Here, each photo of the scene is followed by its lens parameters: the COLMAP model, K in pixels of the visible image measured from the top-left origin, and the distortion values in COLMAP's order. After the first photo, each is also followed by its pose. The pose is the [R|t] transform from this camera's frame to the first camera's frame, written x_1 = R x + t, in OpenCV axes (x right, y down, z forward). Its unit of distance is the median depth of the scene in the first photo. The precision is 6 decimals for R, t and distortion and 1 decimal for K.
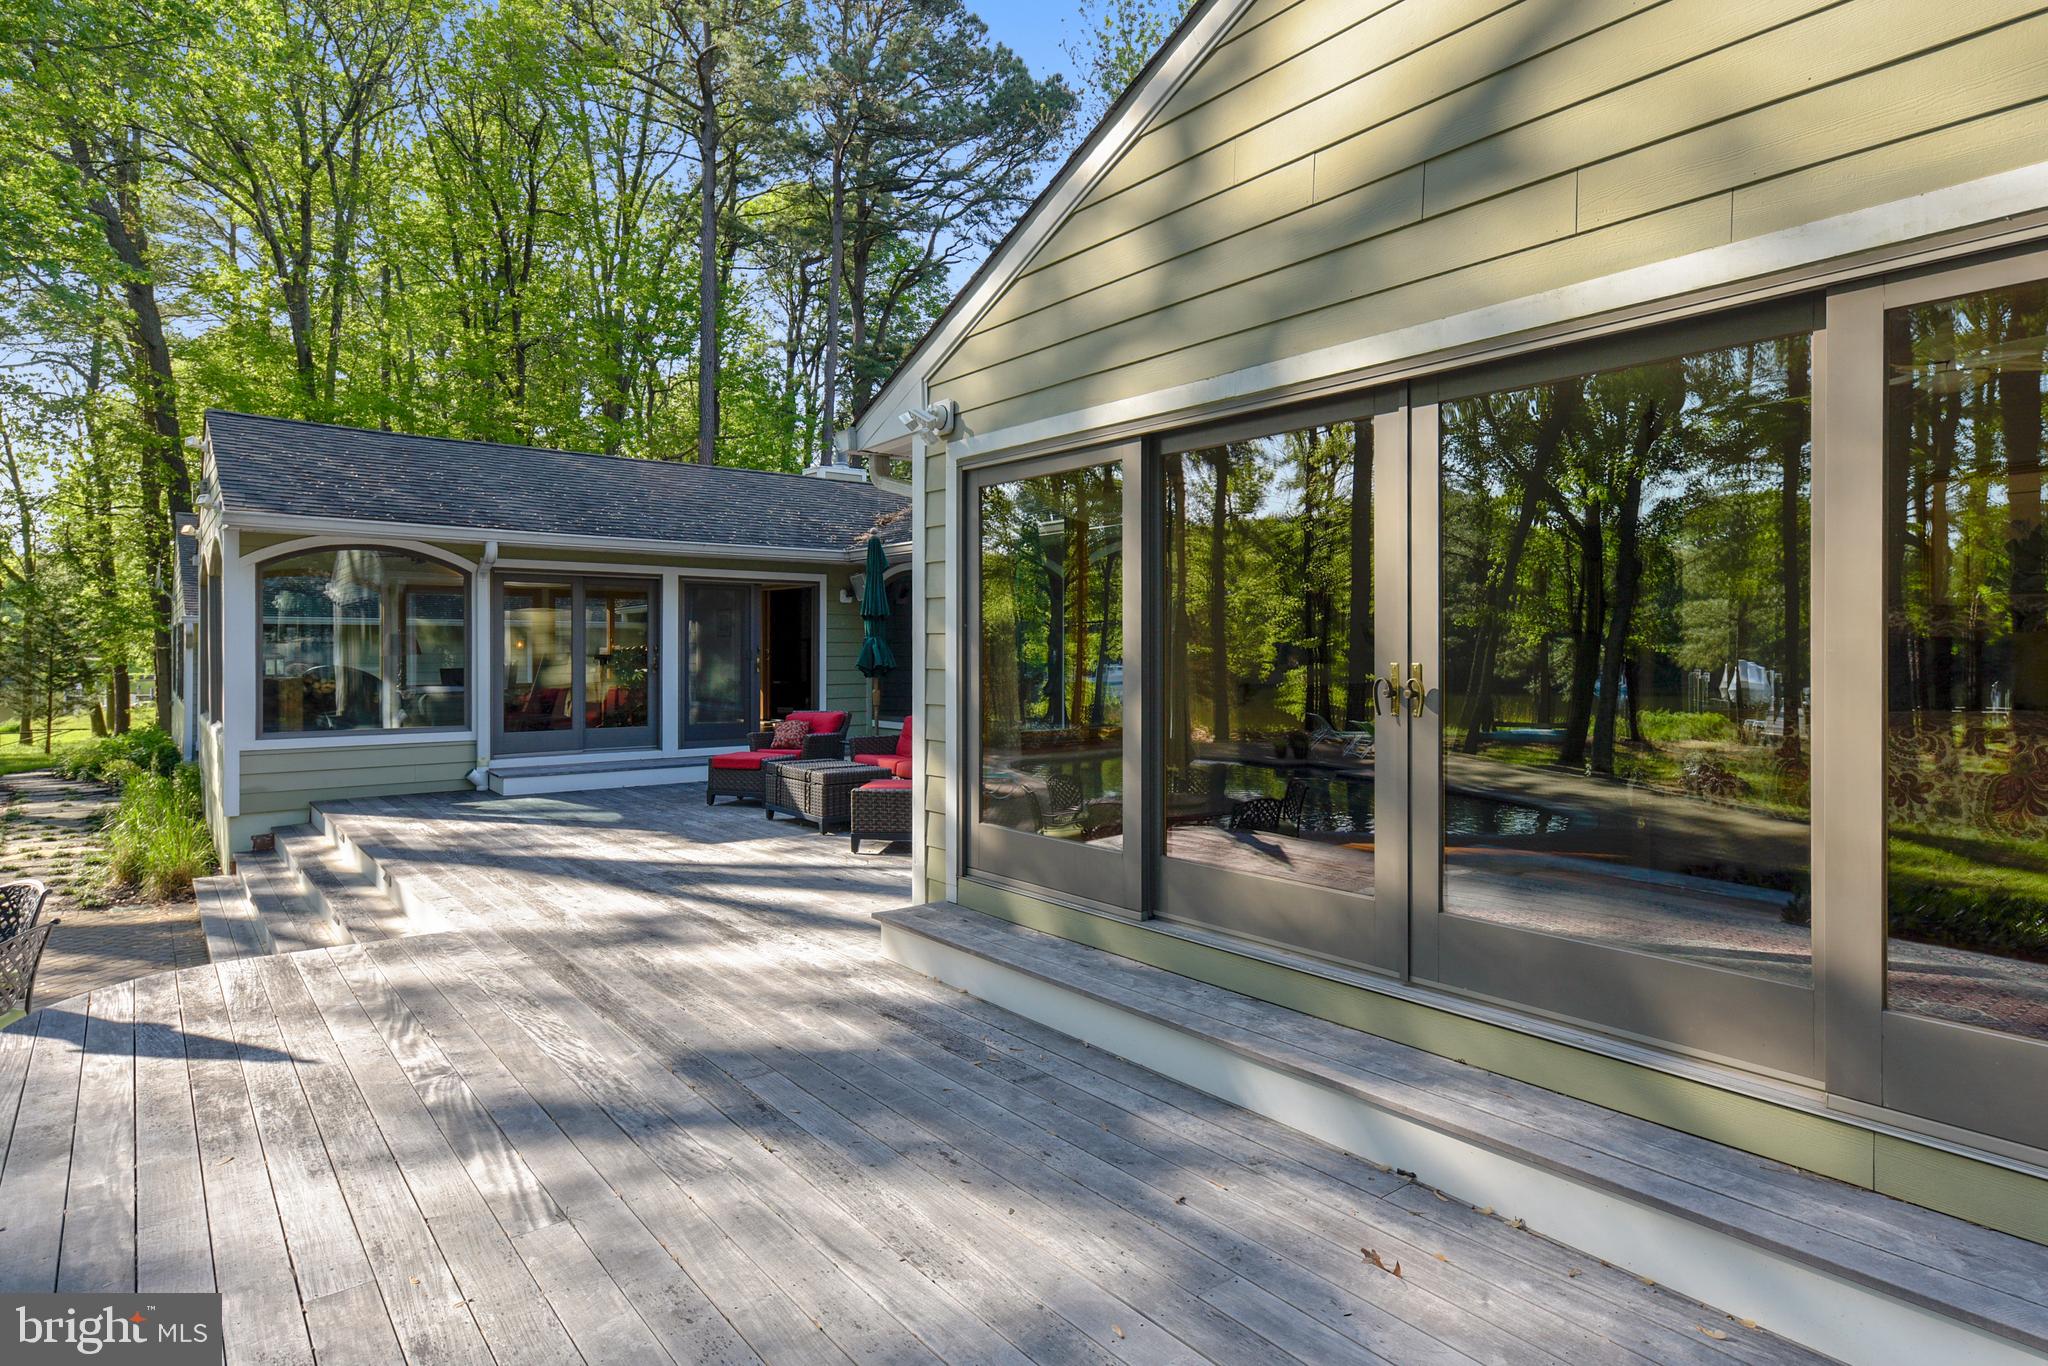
lens RADIAL K [[1081.6, 0, 1035.9], [0, 1081.6, 684.0], [0, 0, 1]] dist [0.000579, 0.000404]
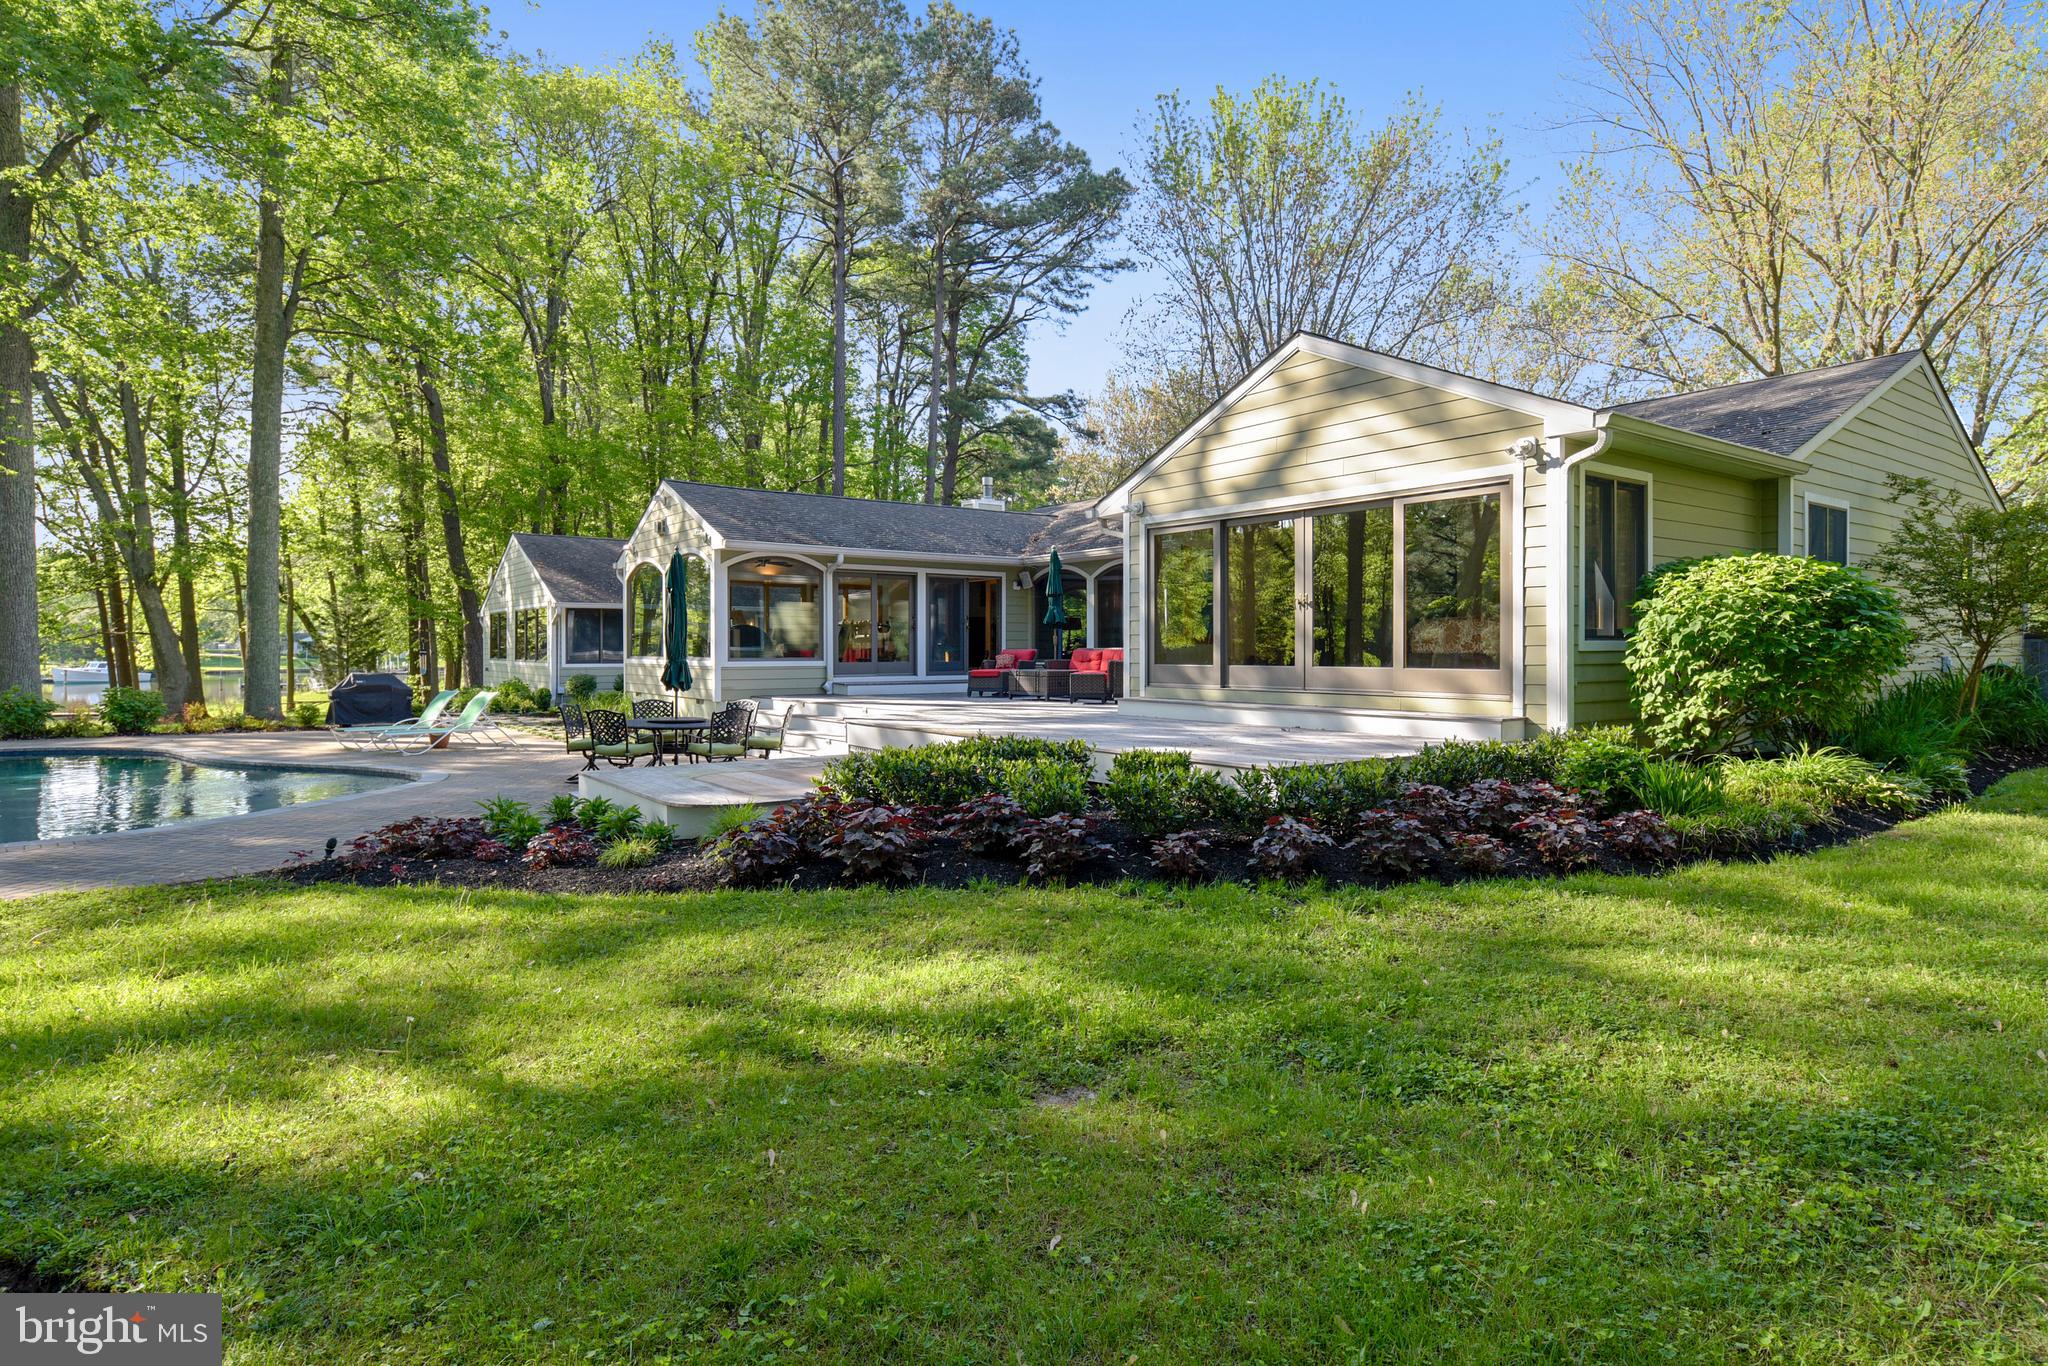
lens RADIAL K [[1060.6, 0, 1035.2], [0, 1060.6, 658.5], [0, 0, 1]] dist [0.002077, -0.000531]
pose [[0.999425, -0.001184, -0.033878, -0.070781], [0.000367, 0.999709, -0.024121, 0.048841], [0.033896, 0.024095, 0.999135, -0.432464]]
